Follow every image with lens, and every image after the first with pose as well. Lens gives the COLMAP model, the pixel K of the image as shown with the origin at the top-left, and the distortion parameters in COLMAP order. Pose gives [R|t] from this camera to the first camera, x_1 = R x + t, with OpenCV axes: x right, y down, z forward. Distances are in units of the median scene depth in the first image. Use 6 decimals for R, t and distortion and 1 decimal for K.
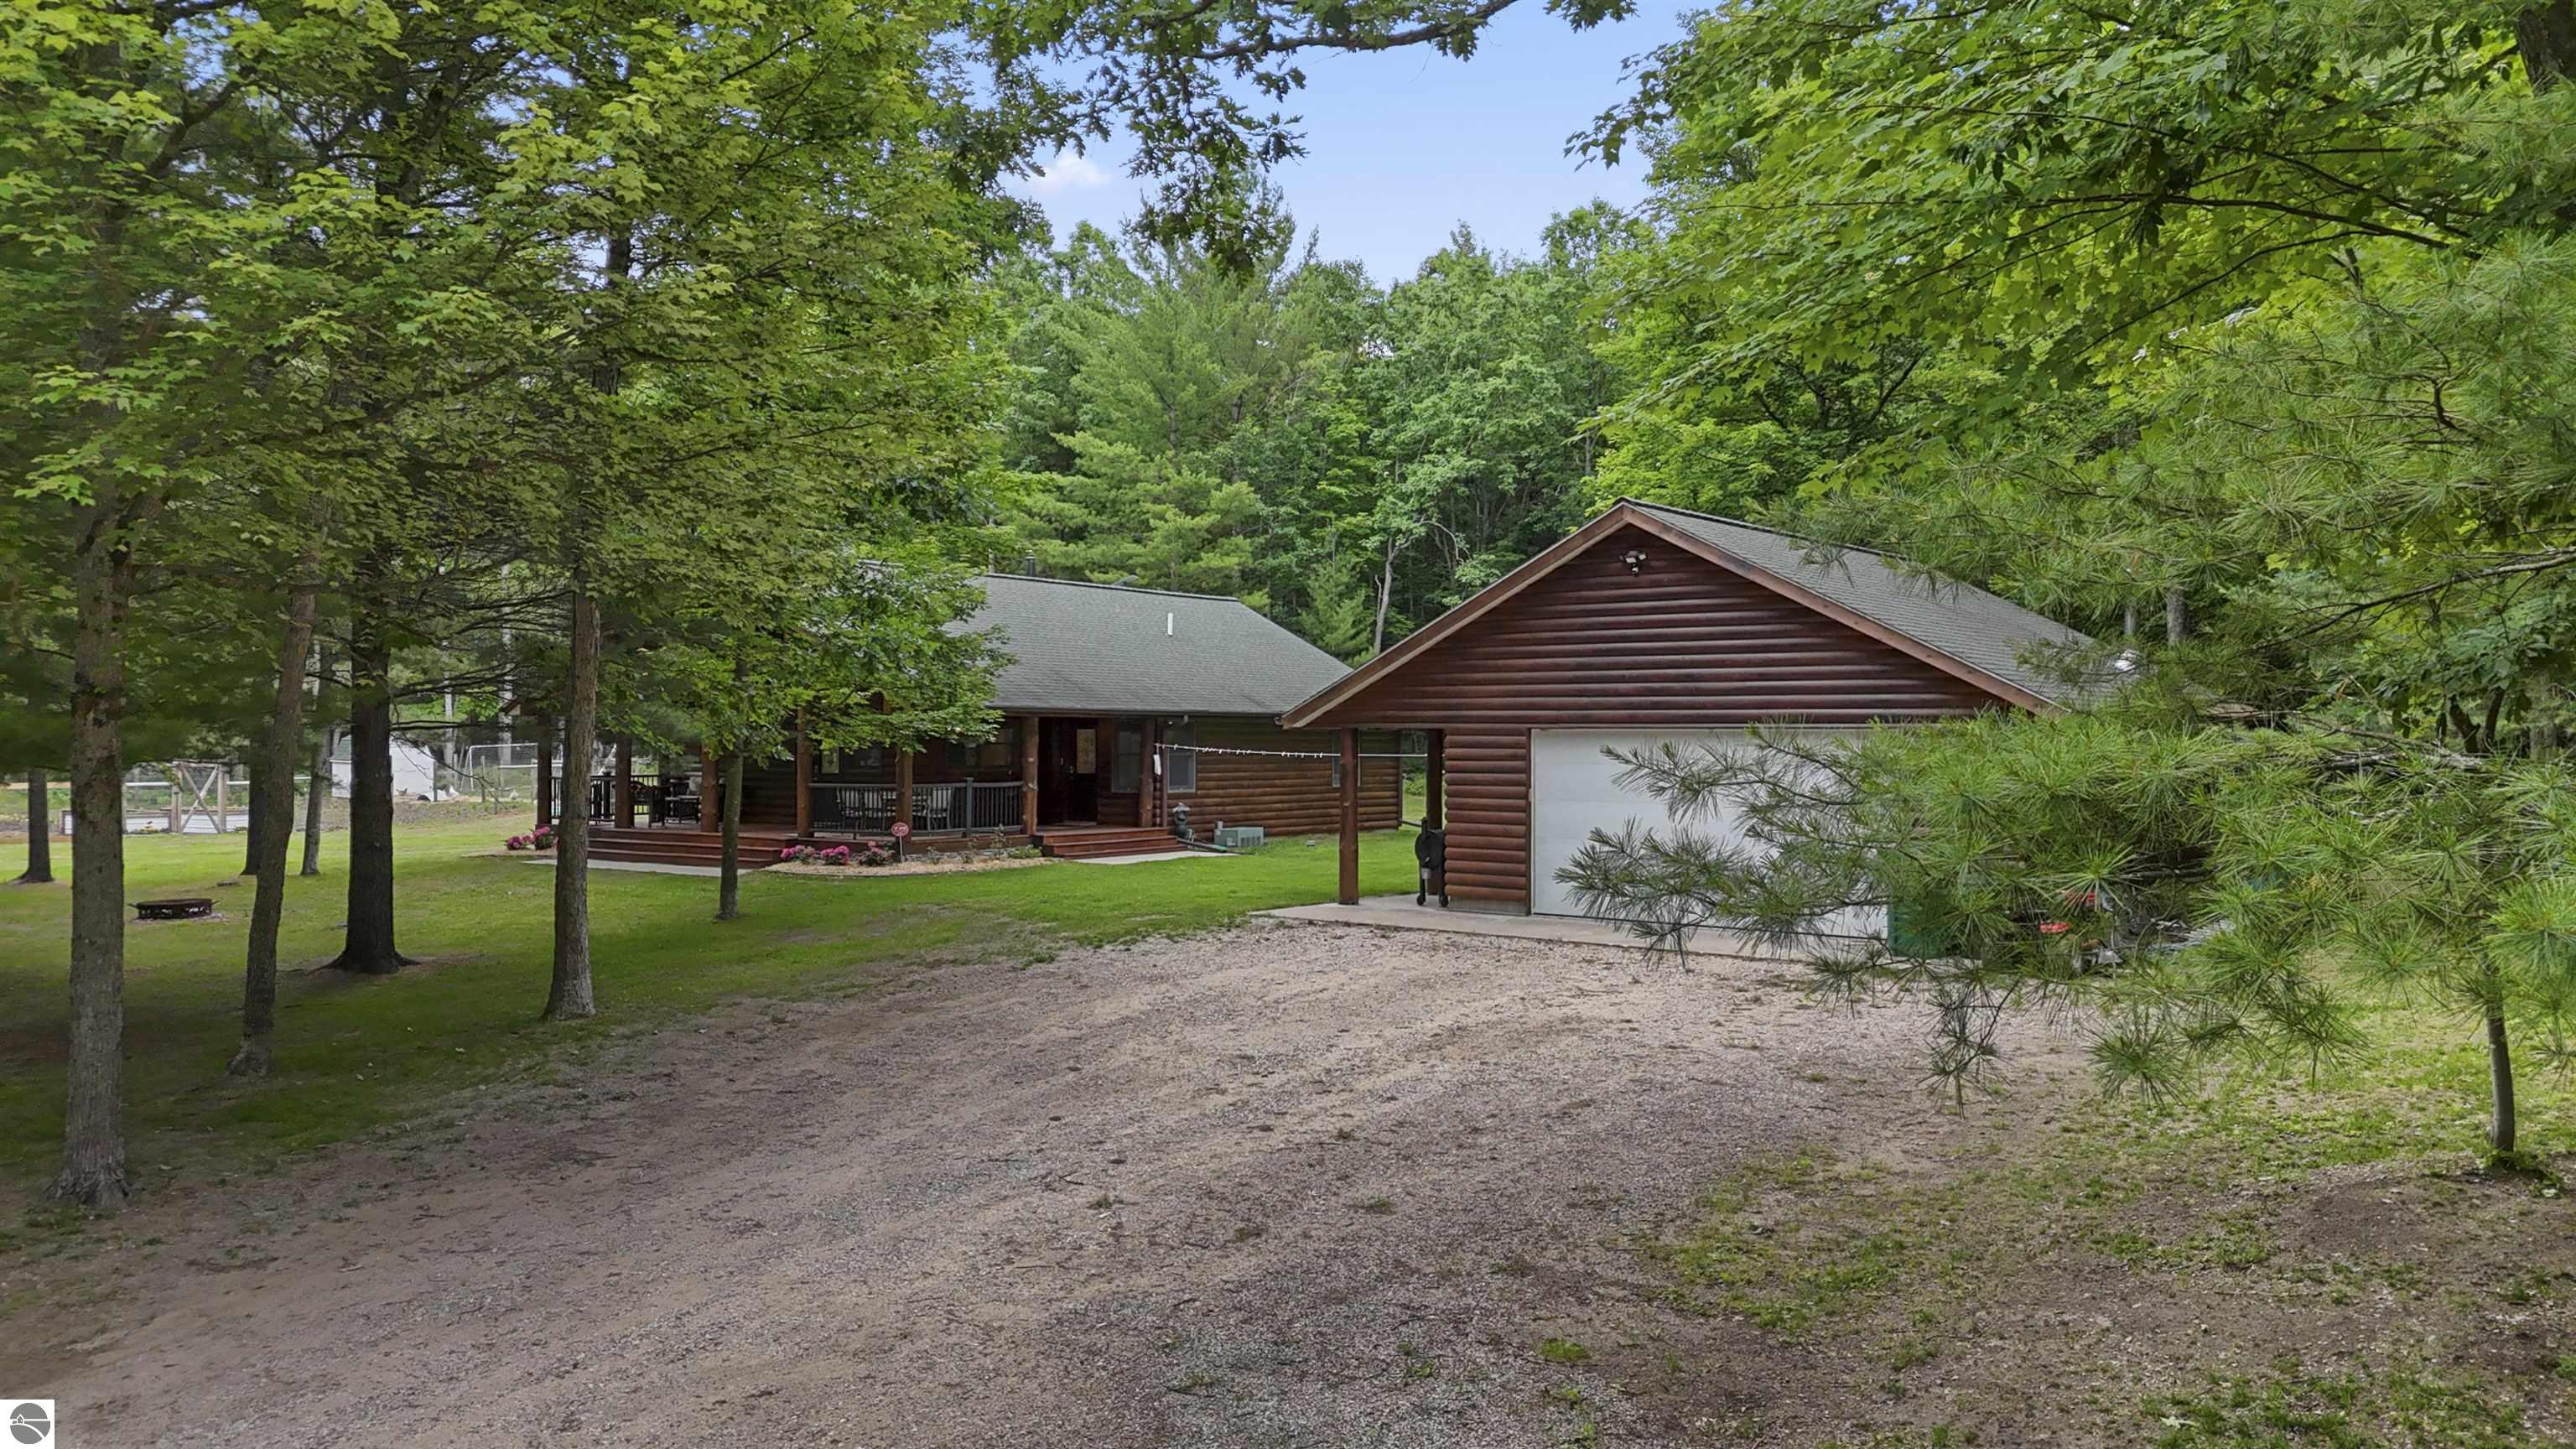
lens RADIAL K [[1878.7, 0, 1293.5], [0, 1878.7, 731.9], [0, 0, 1]] dist [0.102242, -0.116416]
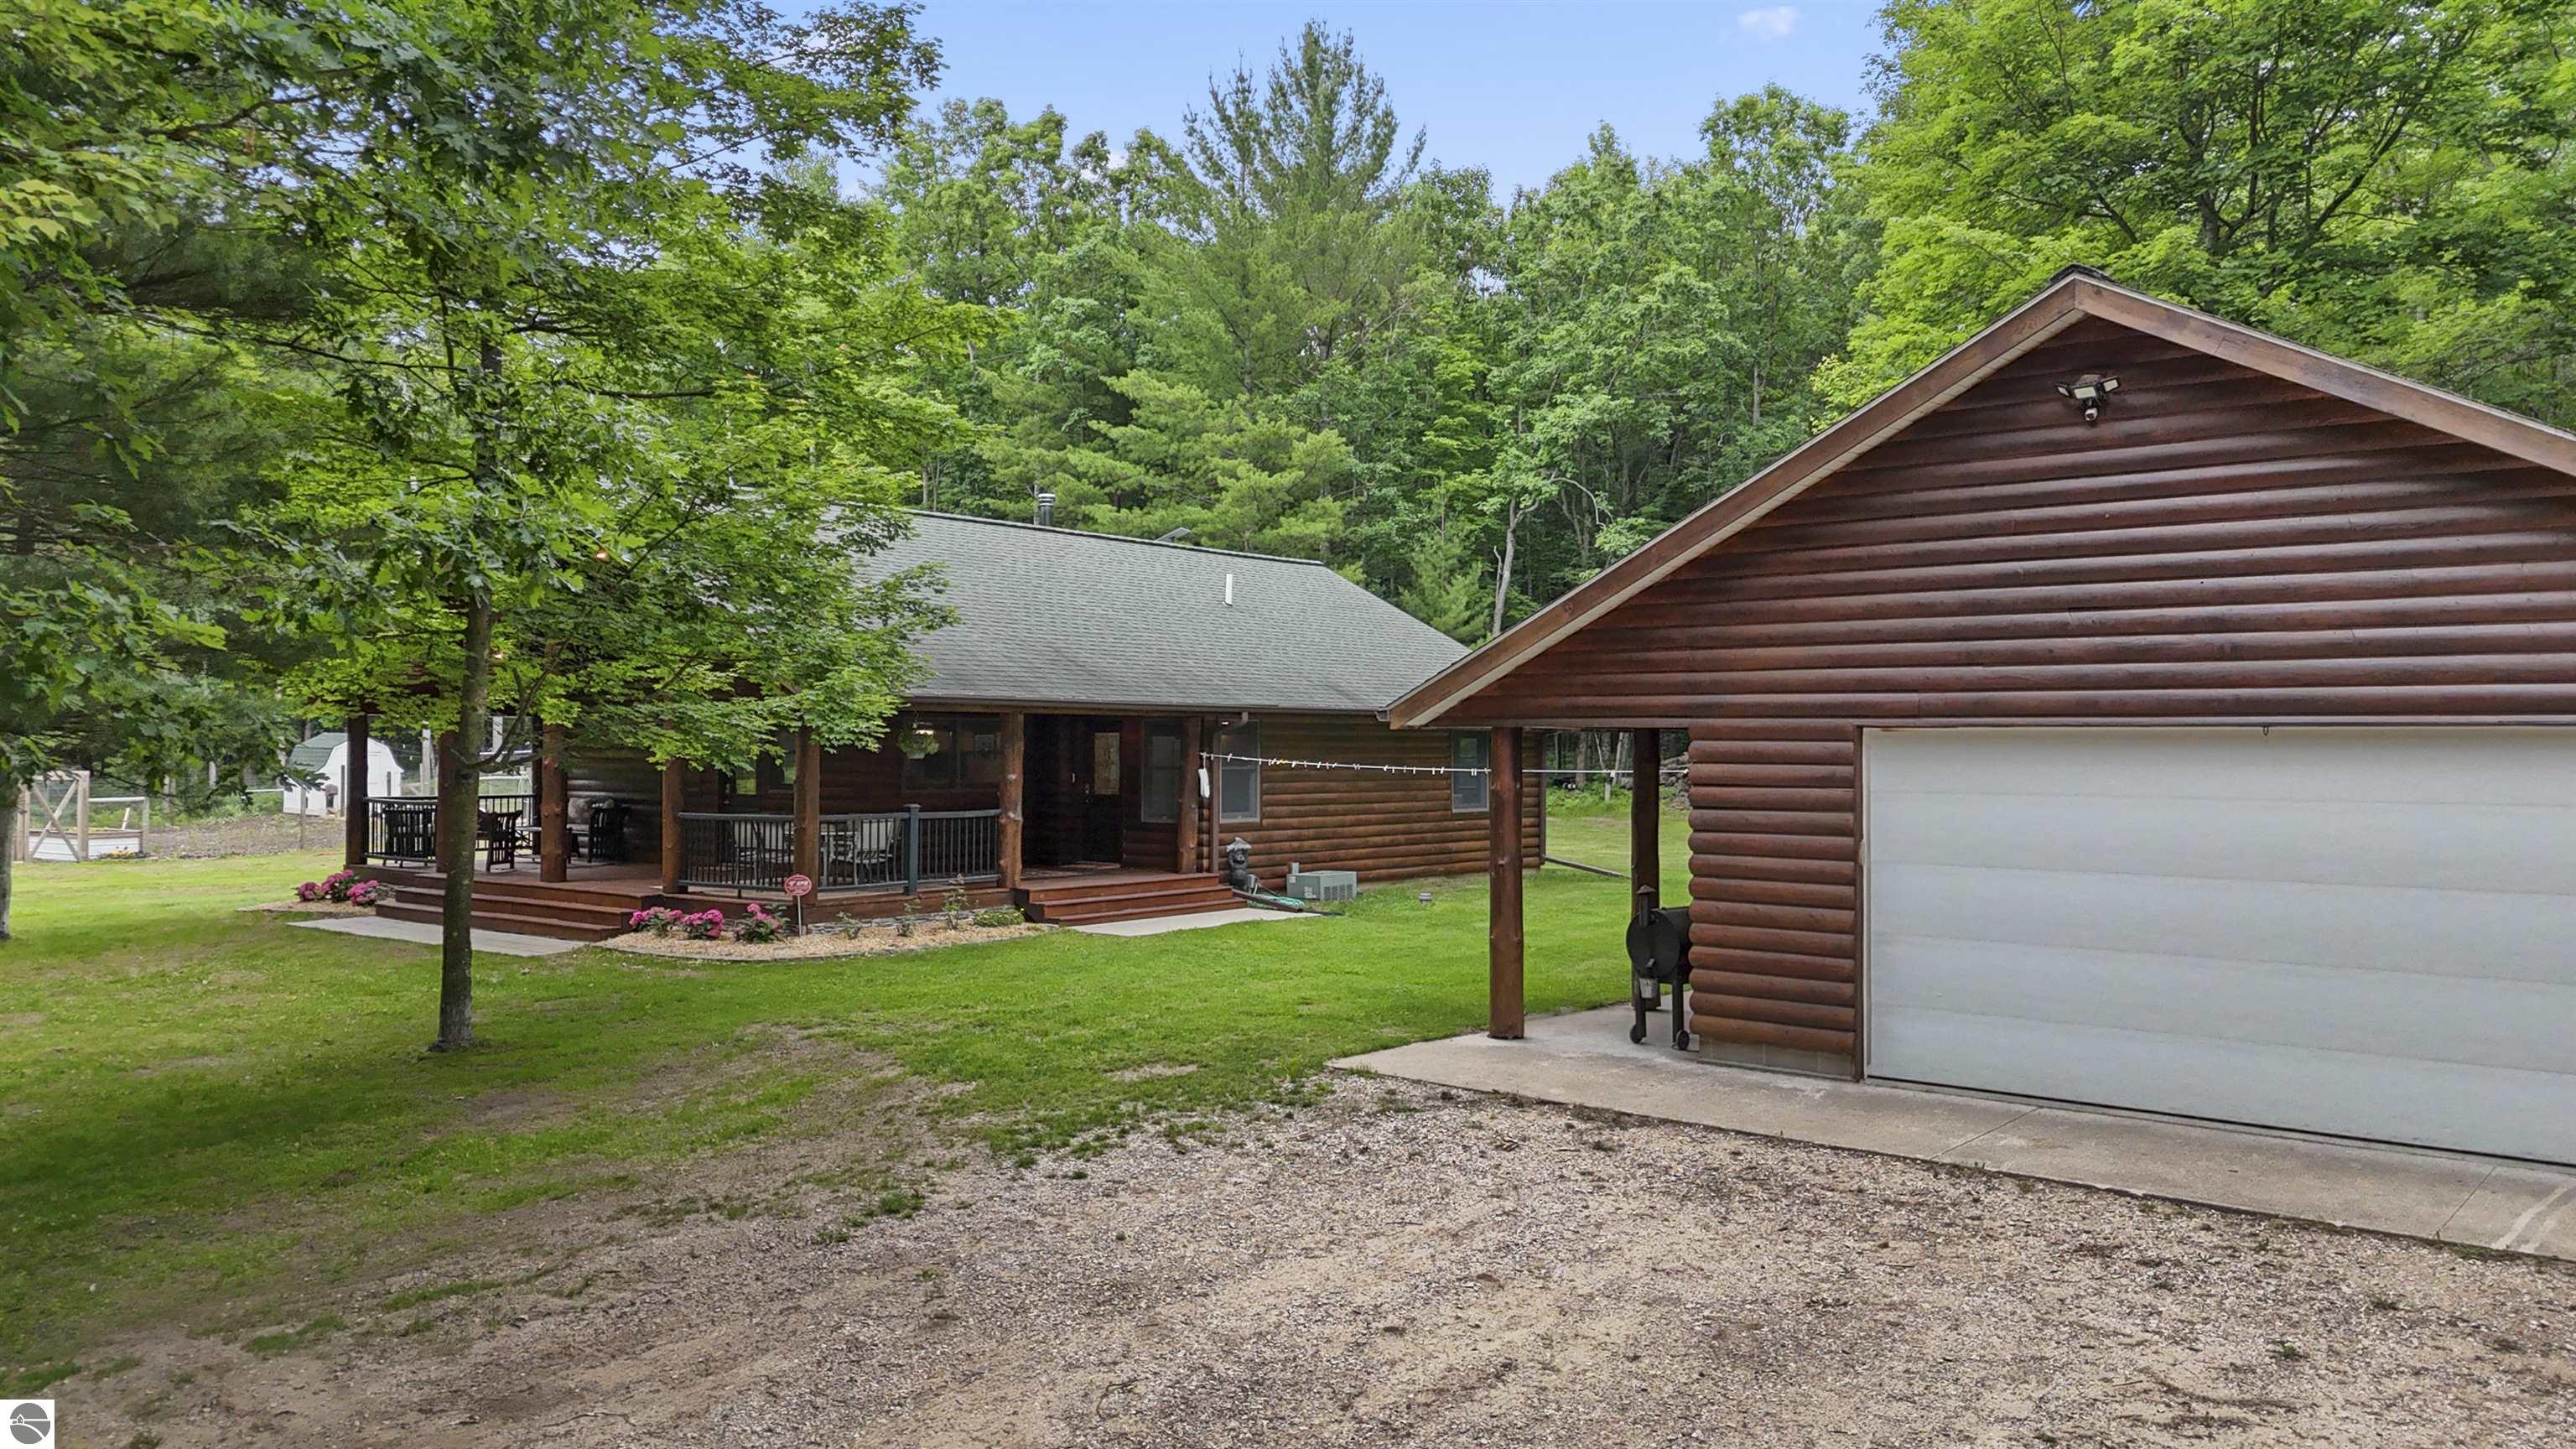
lens RADIAL K [[1878.7, 0, 1293.5], [0, 1878.7, 731.9], [0, 0, 1]] dist [0.102242, -0.116416]
pose [[0.998753, 0.000173, -0.049928, -0.002821], [-0.000357, 0.999993, -0.003666, 0.000641], [0.049927, 0.003679, 0.998746, 0.184602]]
